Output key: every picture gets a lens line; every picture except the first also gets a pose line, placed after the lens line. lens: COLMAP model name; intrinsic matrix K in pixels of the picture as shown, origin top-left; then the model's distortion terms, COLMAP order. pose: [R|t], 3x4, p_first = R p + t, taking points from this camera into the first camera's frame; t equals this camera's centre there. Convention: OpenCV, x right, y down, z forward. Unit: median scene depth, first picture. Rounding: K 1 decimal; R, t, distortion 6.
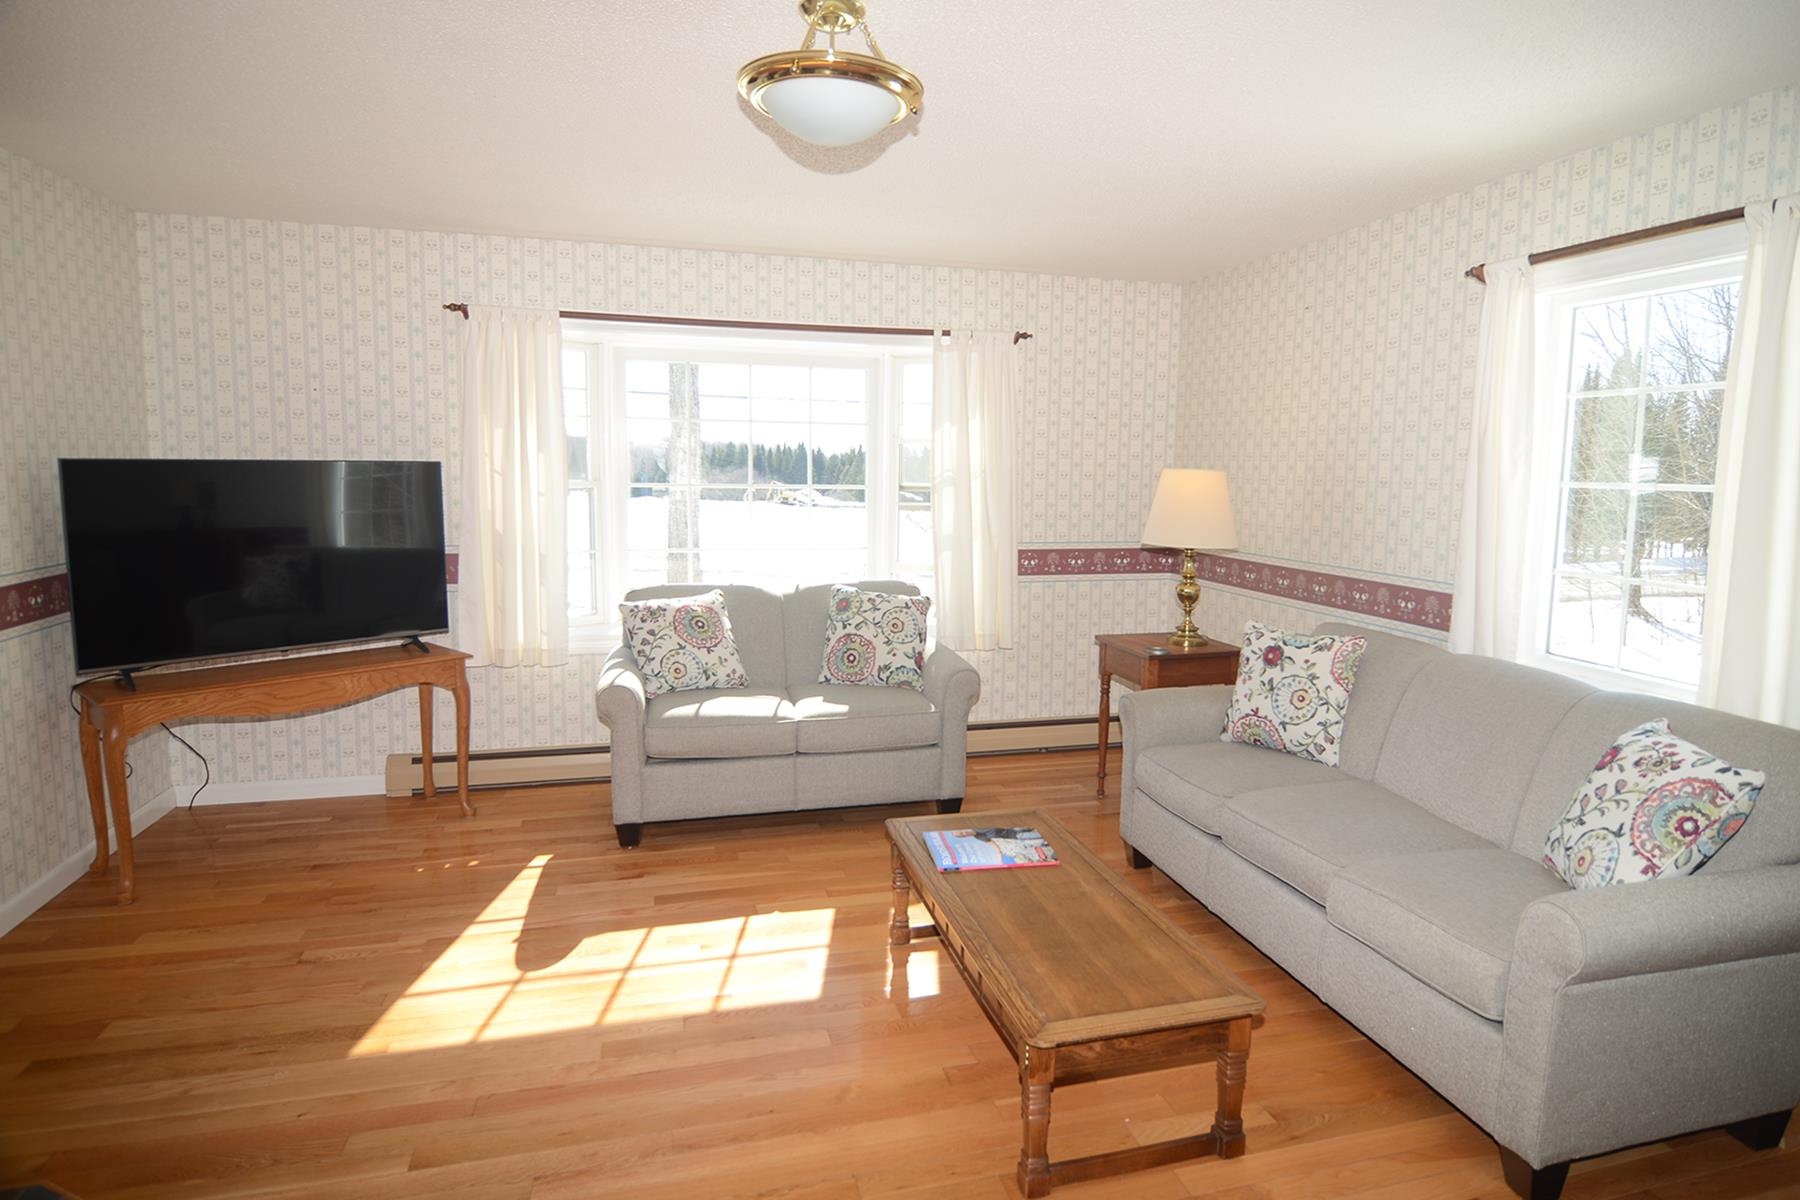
lens RADIAL K [[1000.2, 0, 926.5], [0, 1000.2, 607.5], [0, 0, 1]] dist [-0.010625, -0.007655]
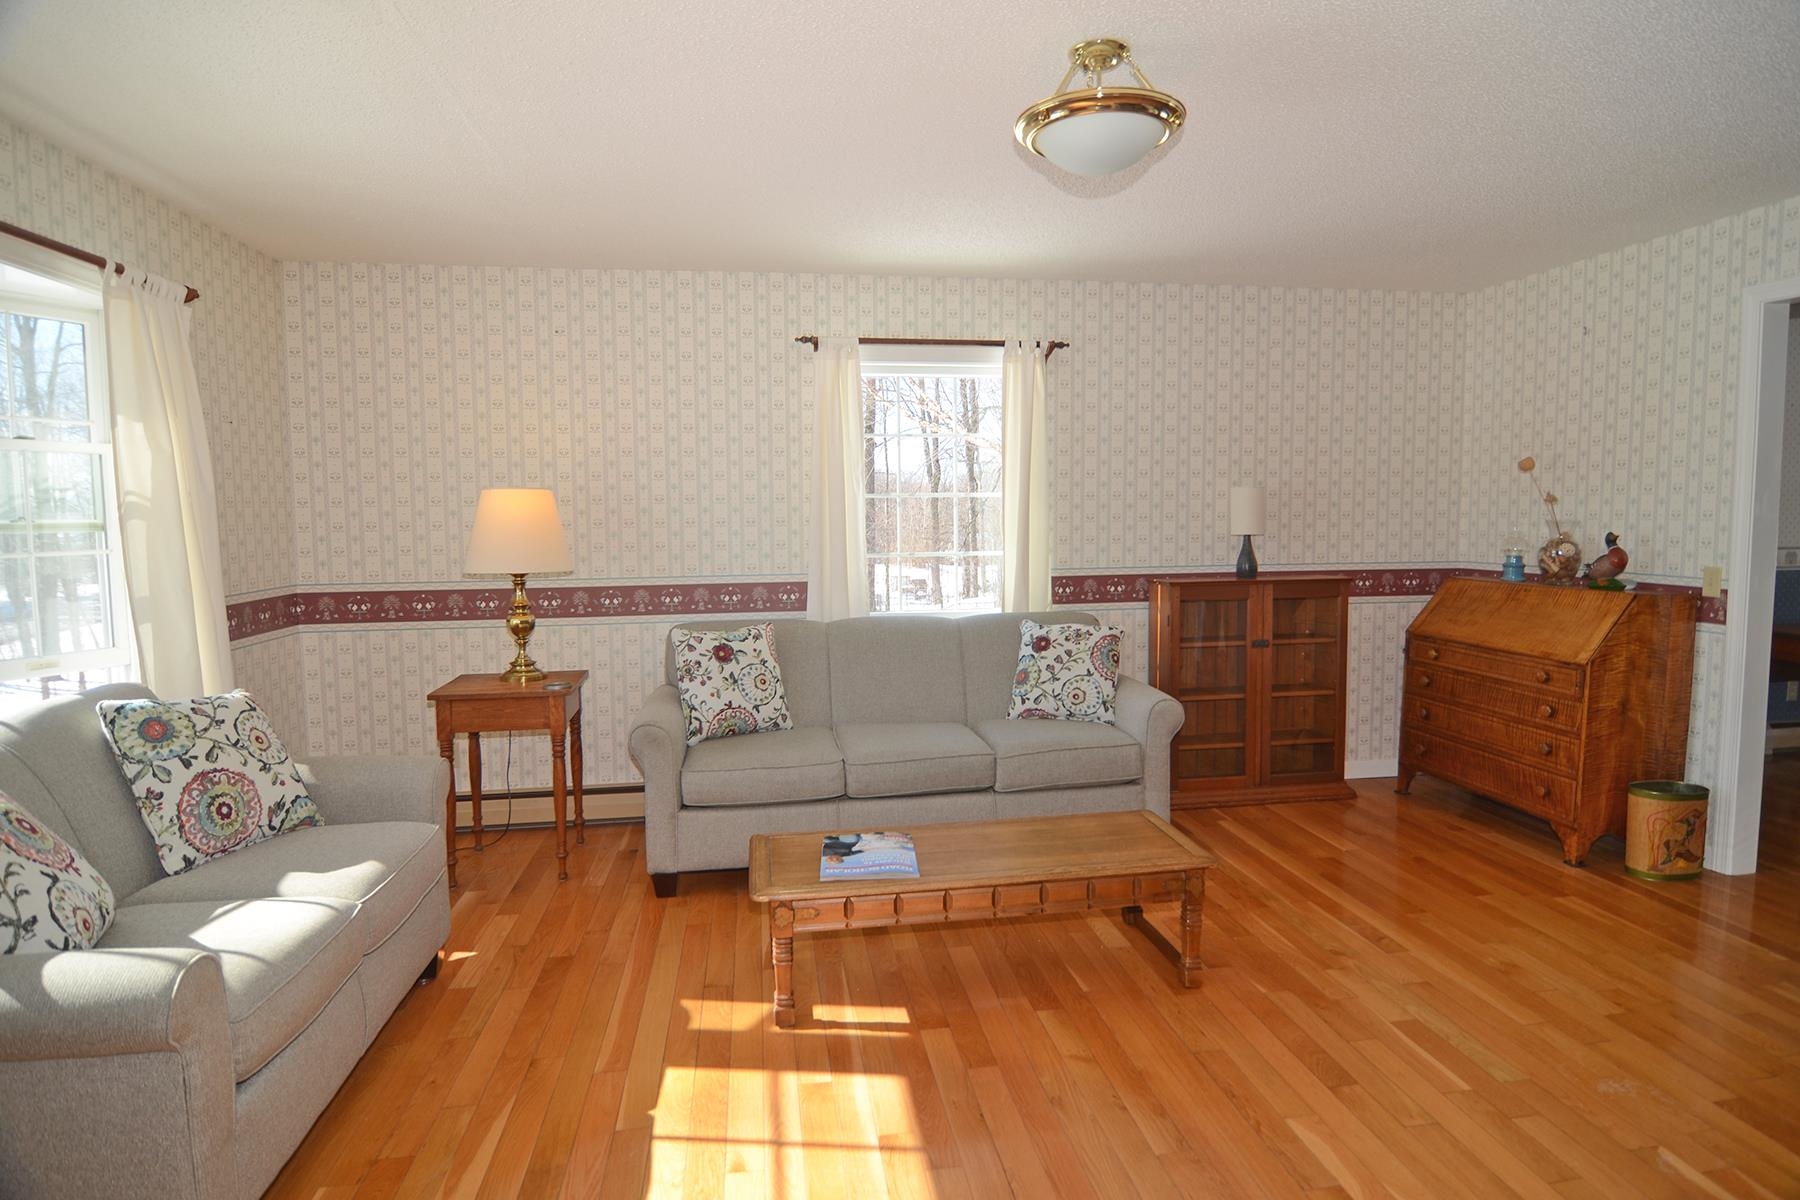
lens RADIAL K [[1000.2, 0, 917.5], [0, 1000.2, 599.9], [0, 0, 1]] dist [-0.010625, -0.007655]
pose [[0.128142, -0.103100, 0.986382, -0.692343], [0.151931, 0.984883, 0.083206, -0.067294], [-0.980049, 0.139200, 0.141869, 0.603758]]
